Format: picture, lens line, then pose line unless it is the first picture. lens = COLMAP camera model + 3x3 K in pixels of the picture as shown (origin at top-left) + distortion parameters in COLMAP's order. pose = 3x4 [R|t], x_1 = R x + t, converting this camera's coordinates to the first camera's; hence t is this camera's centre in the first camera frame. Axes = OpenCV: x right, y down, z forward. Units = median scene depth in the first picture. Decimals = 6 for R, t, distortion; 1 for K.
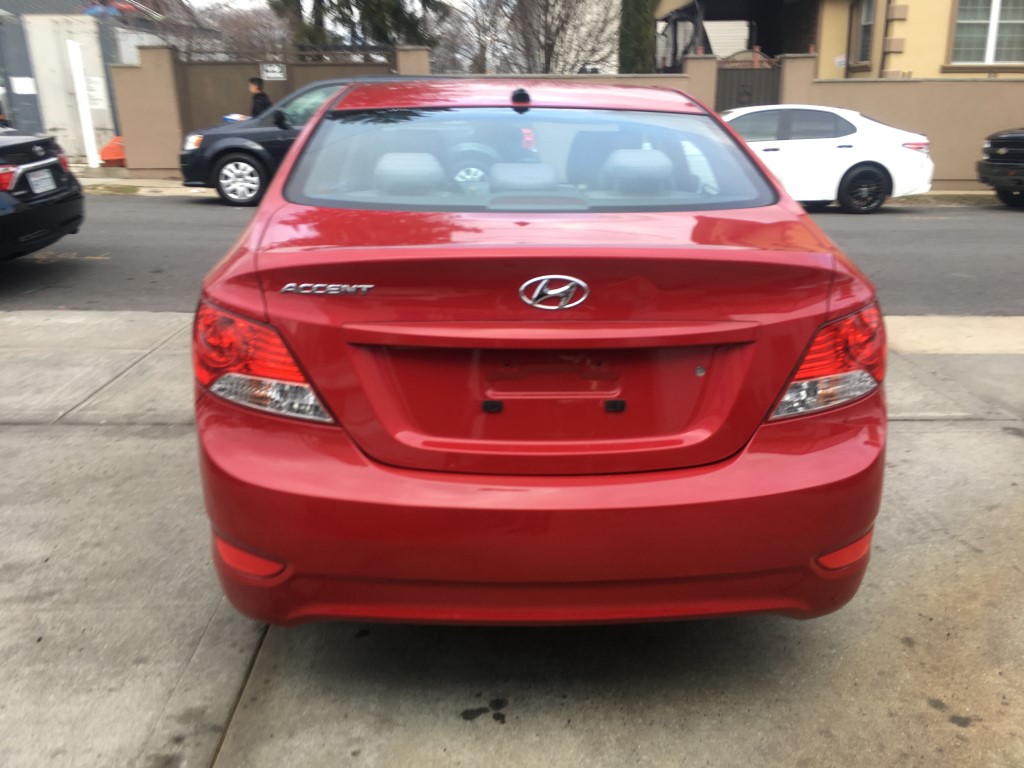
lens RADIAL K [[842.2, 0, 512.0], [0, 842.2, 384.0], [0, 0, 1]] dist [0.076591, -0.106176]
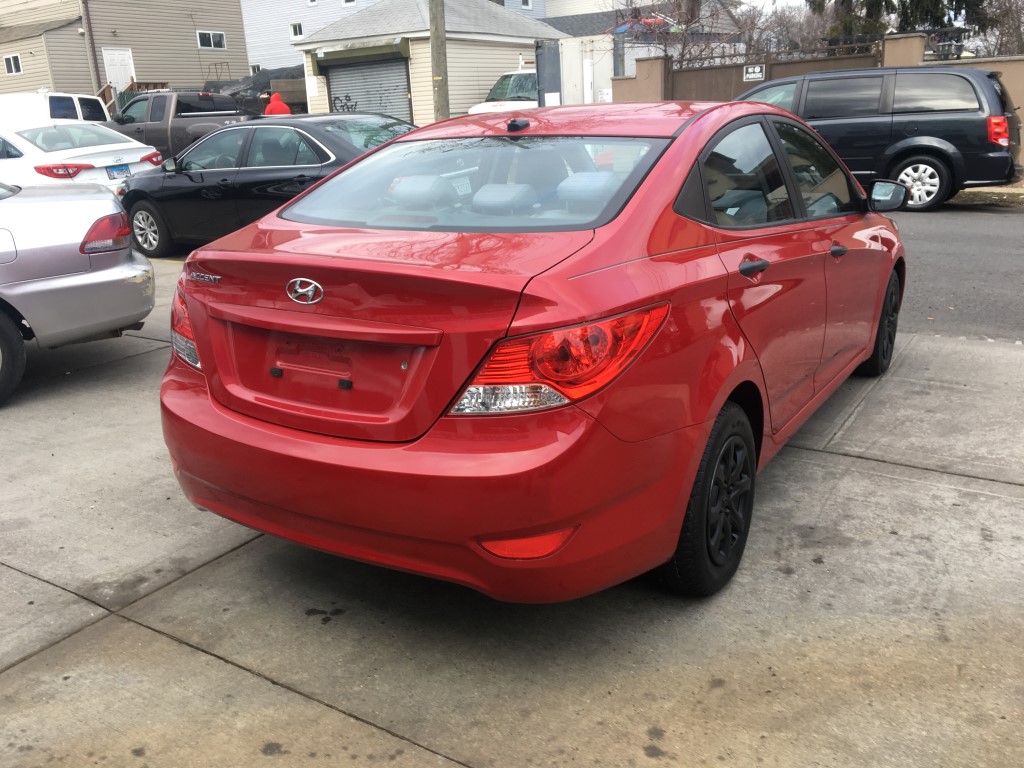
lens RADIAL K [[865.7, 0, 537.6], [0, 865.7, 382.8], [0, 0, 1]] dist [0.069971, -0.104939]
pose [[0.827379, 0.127373, -0.547010, 0.776481], [-0.128381, 0.991050, 0.036587, -0.044002], [0.546774, 0.039954, 0.836326, 0.048660]]
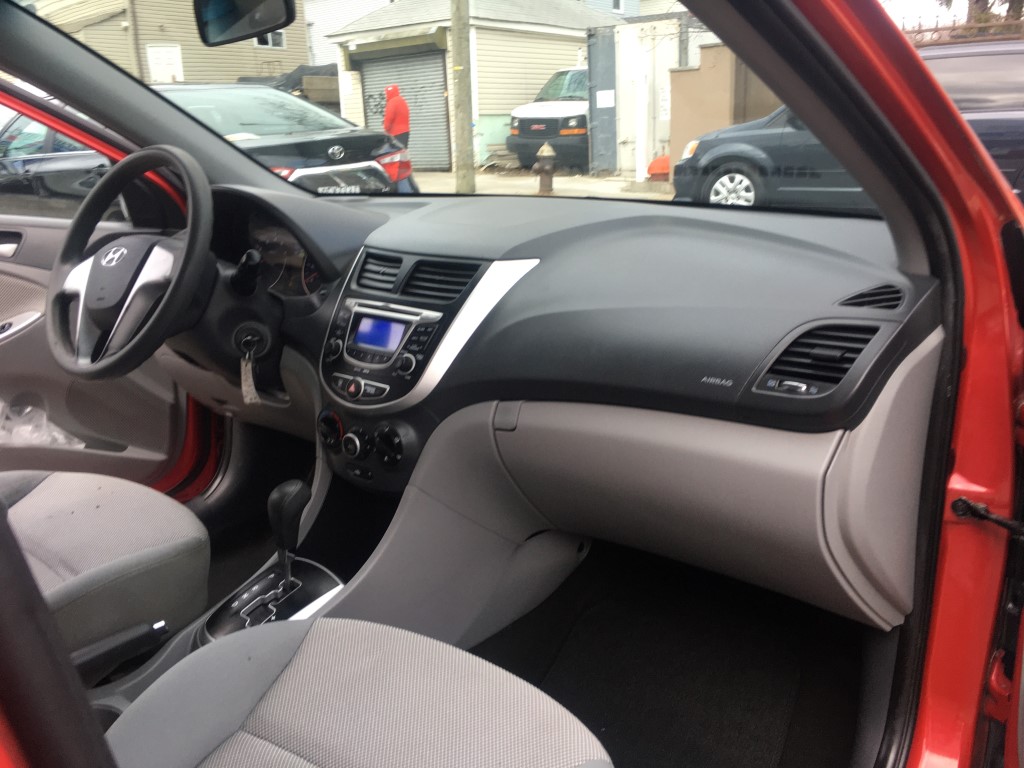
lens RADIAL K [[842.2, 0, 512.0], [0, 842.2, 384.0], [0, 0, 1]] dist [0.076591, -0.106176]
pose [[0.730480, 0.168228, -0.661890, 0.404259], [-0.181026, 0.982214, 0.049858, -0.355606], [0.658505, 0.083399, 0.747941, 1.456597]]
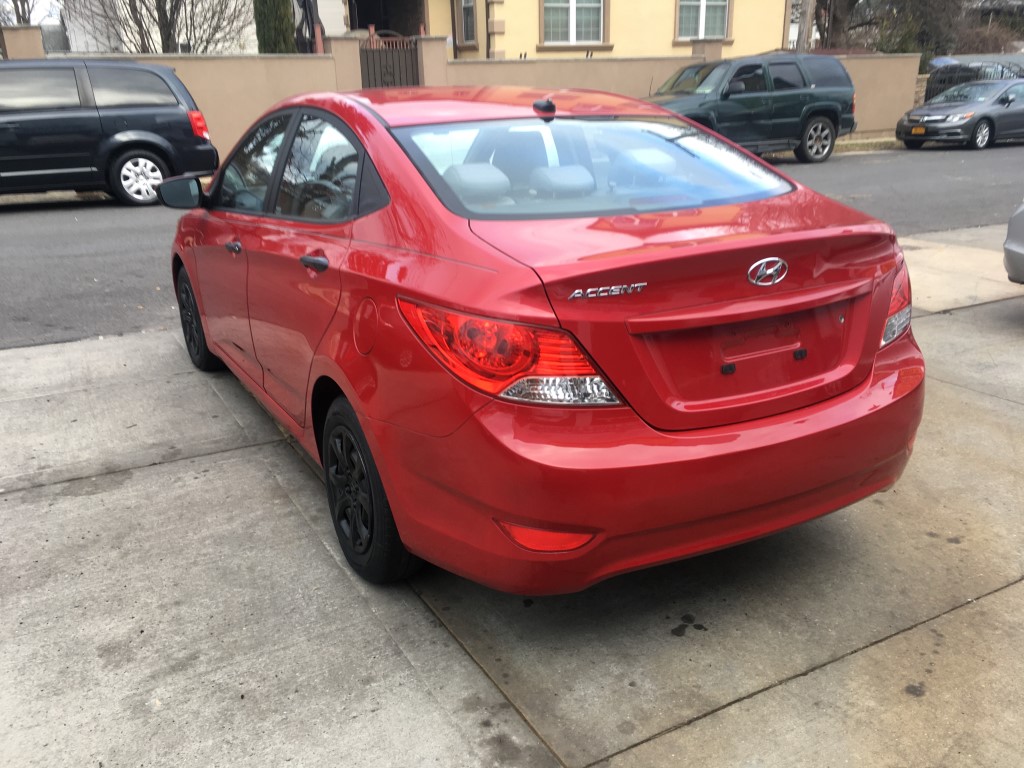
lens RADIAL K [[860.6, 0, 500.2], [0, 860.6, 378.8], [0, 0, 1]] dist [0.034444, -0.012967]
pose [[0.896919, -0.161627, 0.411598, -0.607482], [0.154861, 0.986671, 0.049988, -0.053404], [-0.414191, 0.018905, 0.909994, -0.010191]]
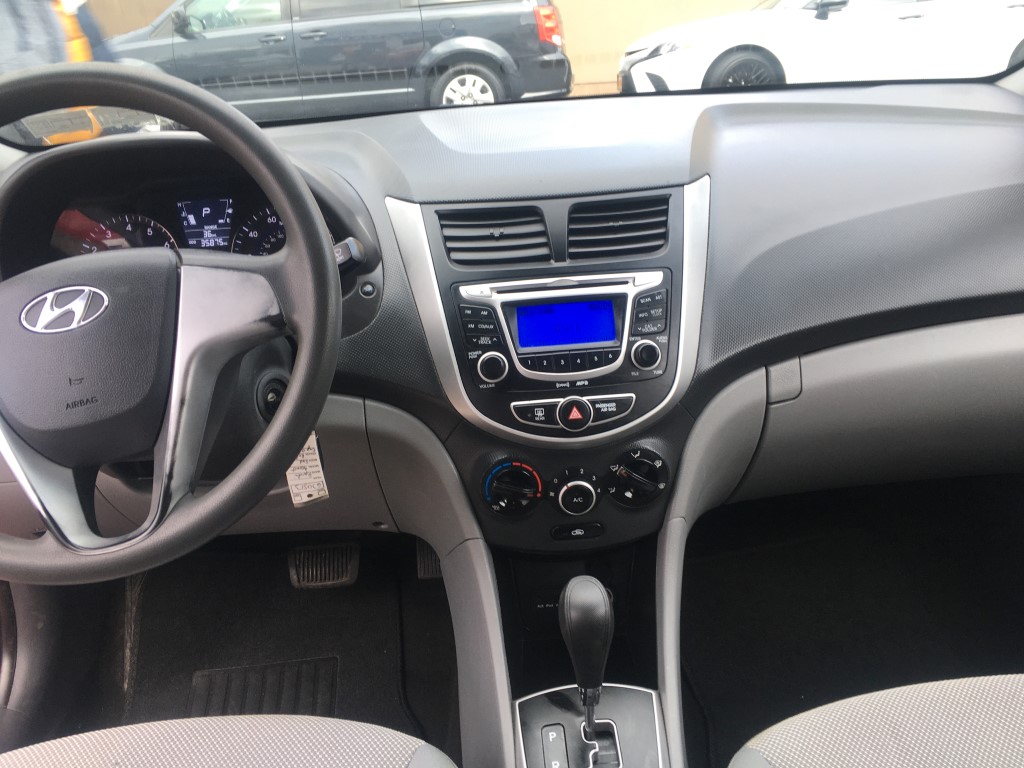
lens RADIAL K [[860.6, 0, 500.2], [0, 860.6, 378.8], [0, 0, 1]] dist [0.034444, -0.012967]
pose [[0.997543, -0.061065, -0.034330, -0.058425], [0.063777, 0.994385, 0.084441, -0.354431], [0.028981, -0.086423, 0.995837, 1.435043]]
